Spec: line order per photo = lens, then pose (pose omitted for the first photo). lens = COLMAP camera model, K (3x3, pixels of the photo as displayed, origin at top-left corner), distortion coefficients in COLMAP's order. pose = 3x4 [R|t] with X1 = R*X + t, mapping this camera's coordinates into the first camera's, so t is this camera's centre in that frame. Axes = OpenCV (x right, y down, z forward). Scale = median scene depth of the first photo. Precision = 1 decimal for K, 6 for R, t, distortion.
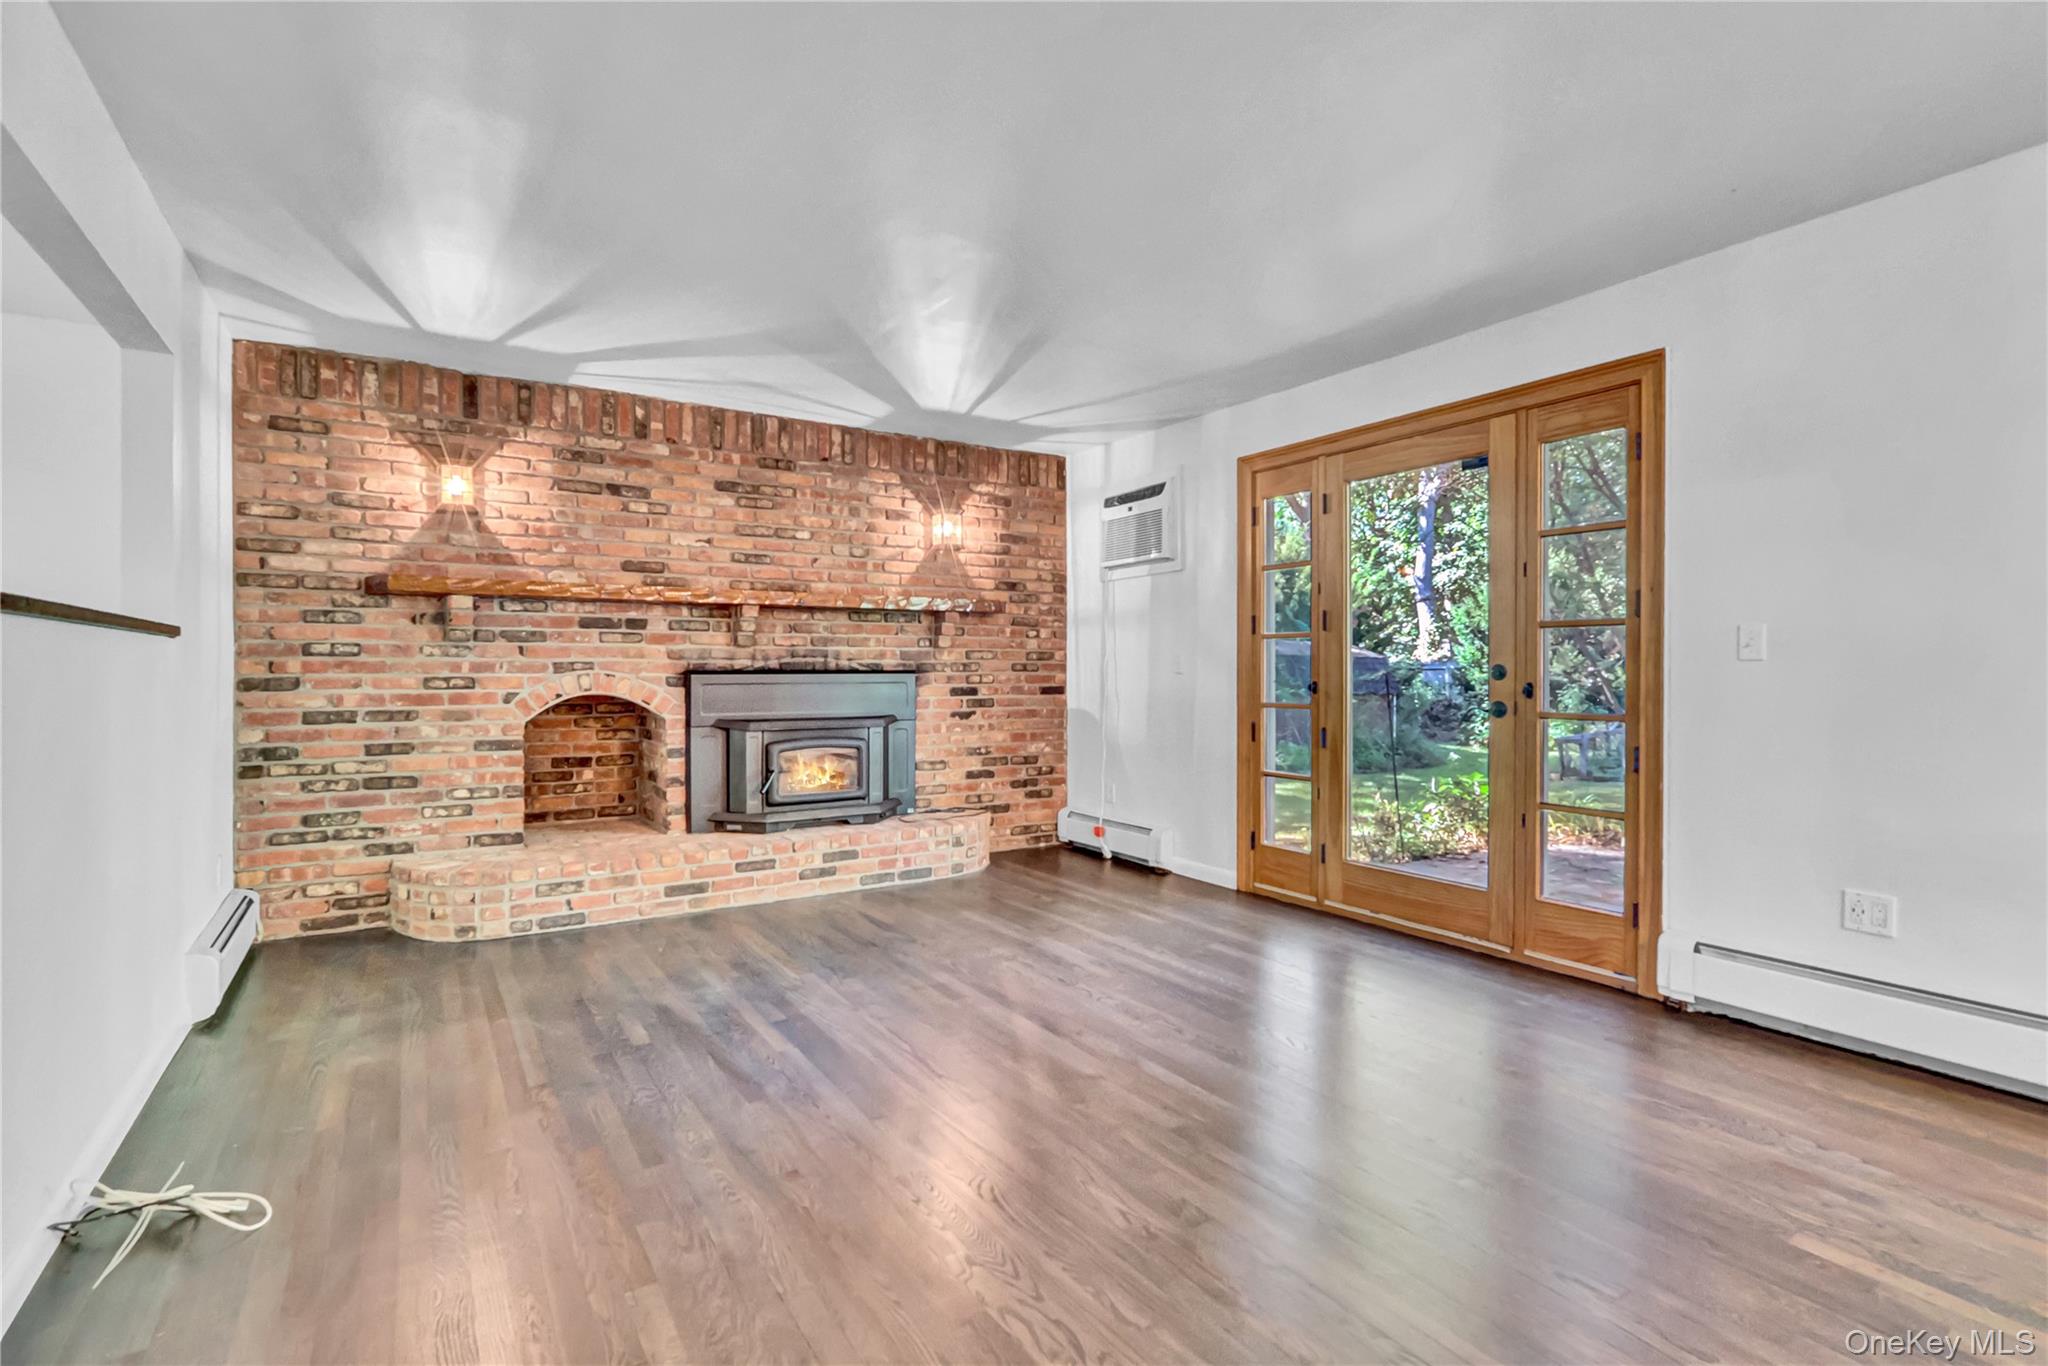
lens RADIAL K [[953.9, 0, 1025.2], [0, 953.9, 671.9], [0, 0, 1]] dist [-0.001107, 0.000295]
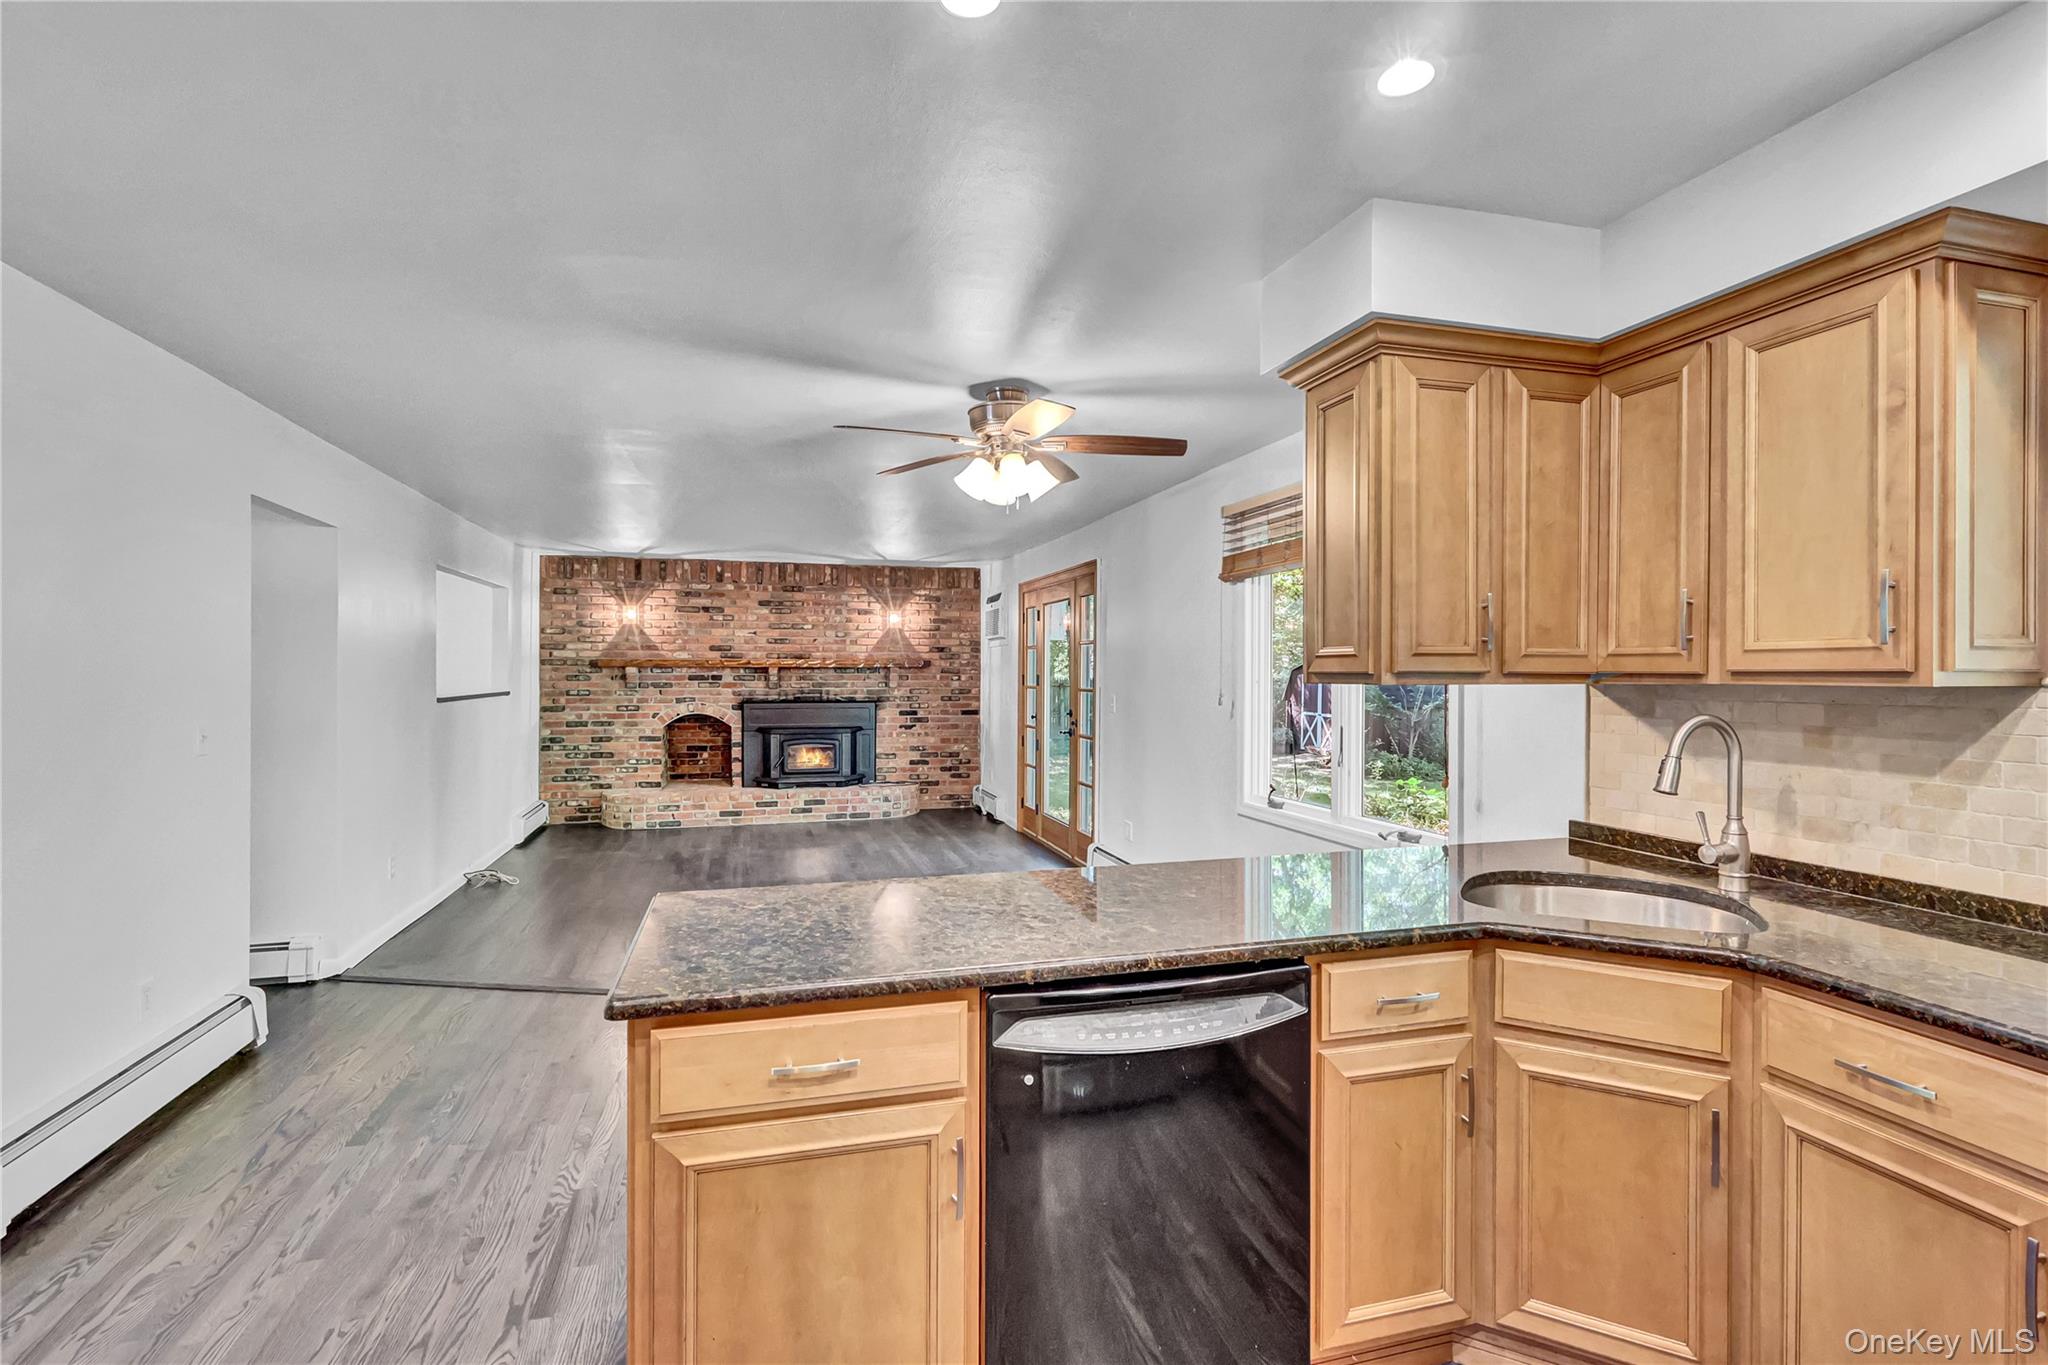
lens RADIAL K [[954.6, 0, 1032.0], [0, 954.6, 669.0], [0, 0, 1]] dist [-0.002940, -0.000057]
pose [[0.959470, 0.002723, -0.281796, 0.741171], [-0.003524, 0.999991, -0.002336, -0.064632], [0.281787, 0.003234, 0.959471, -0.670918]]
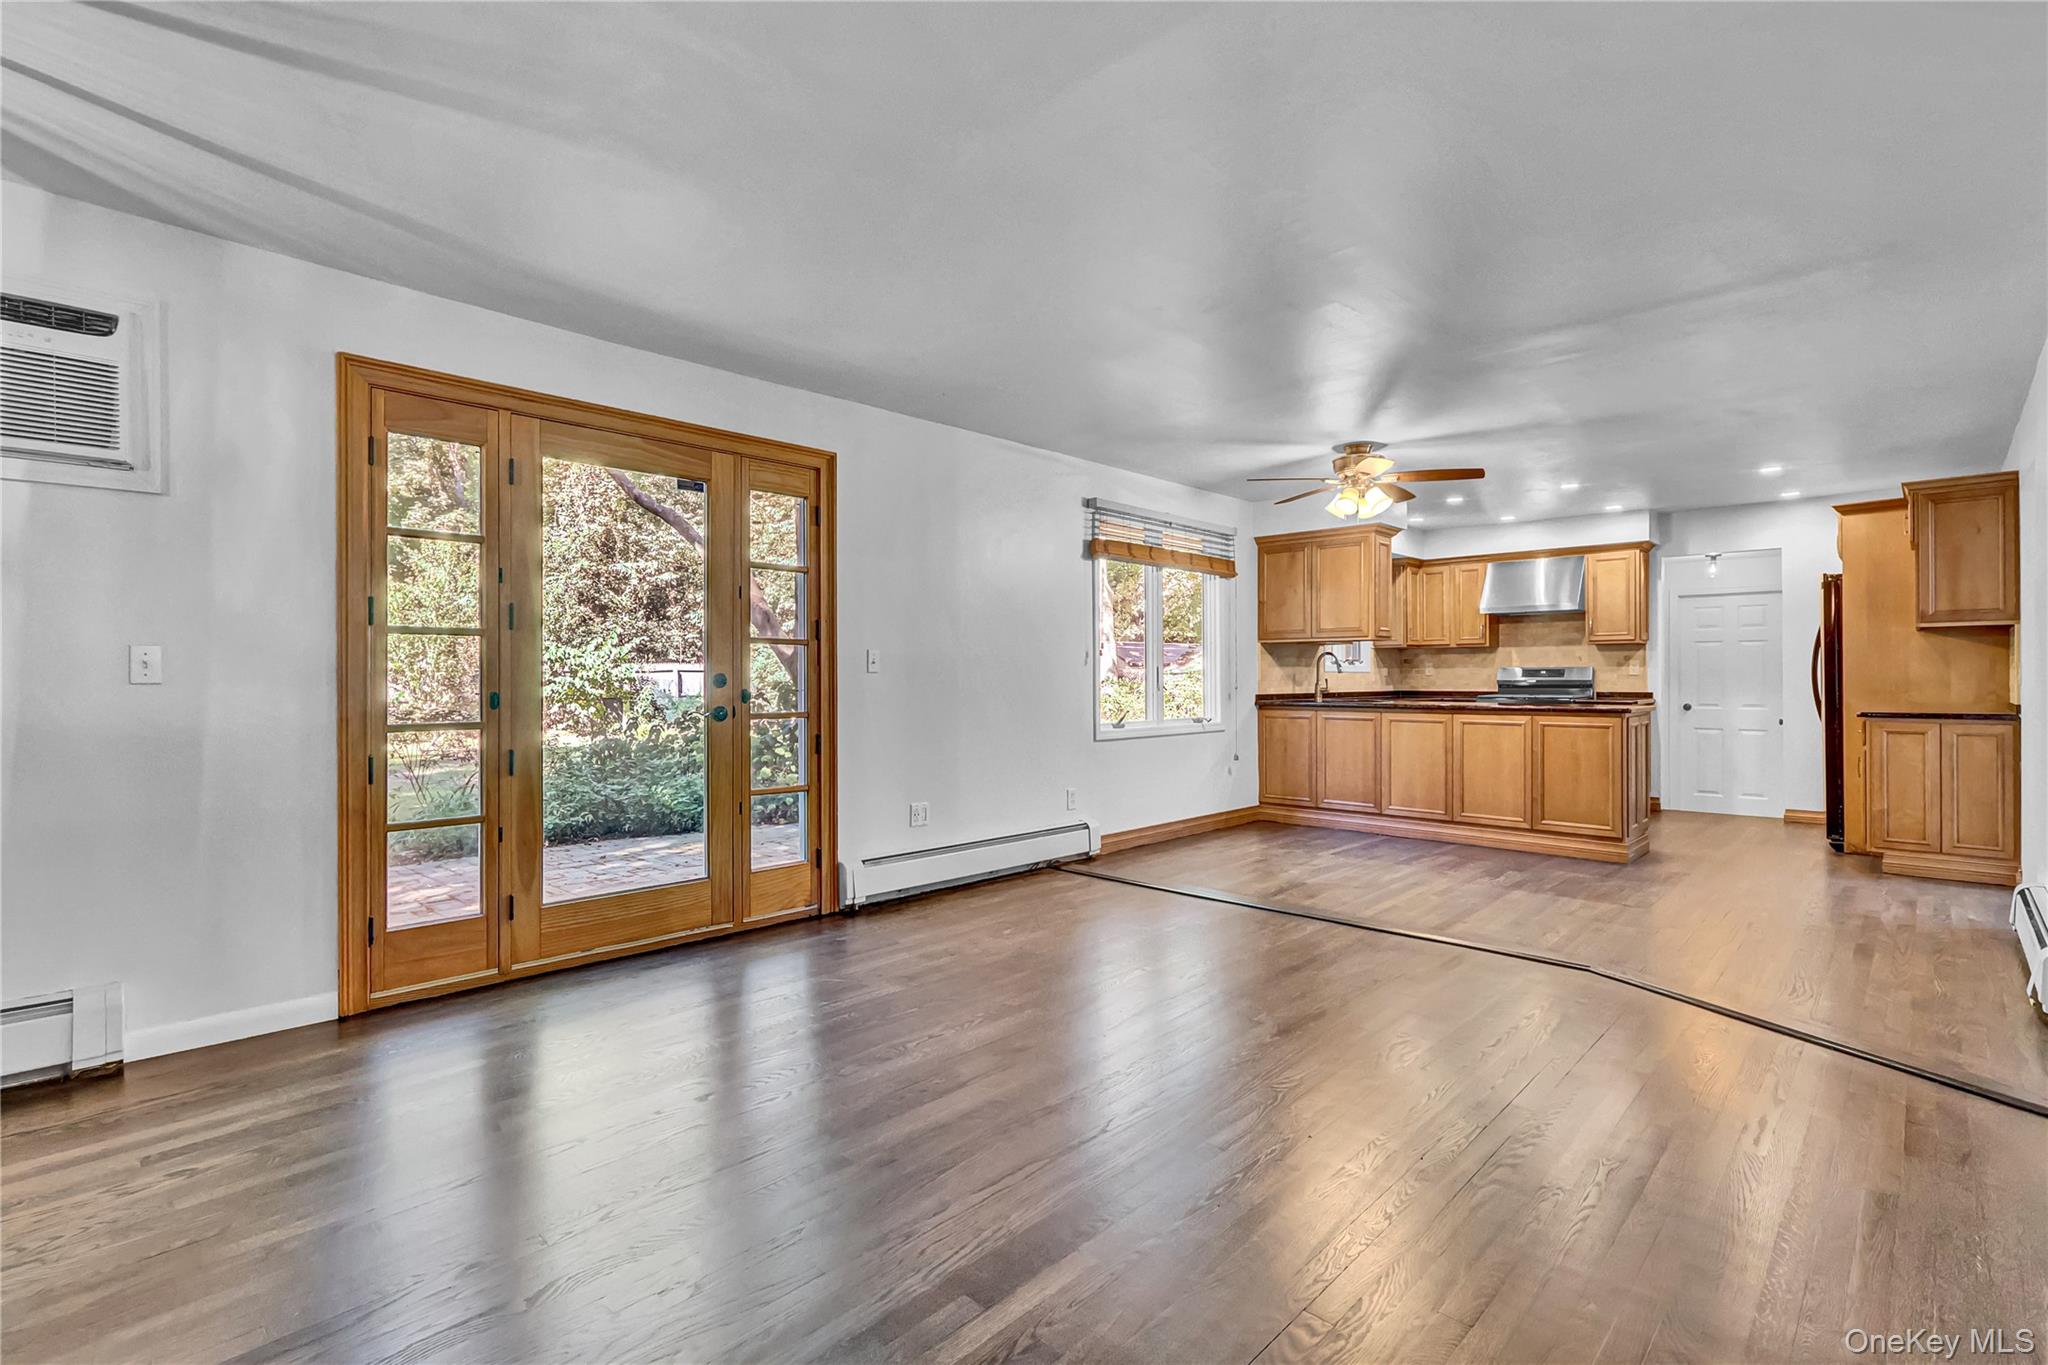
lens RADIAL K [[953.9, 0, 1025.2], [0, 953.9, 671.4], [0, 0, 1]] dist [-0.001107, 0.000295]
pose [[-0.236302, 0.009993, 0.971628, -0.515742], [0.002180, 0.999950, -0.009754, 0.001163], [-0.971677, -0.000186, -0.236312, 0.700302]]
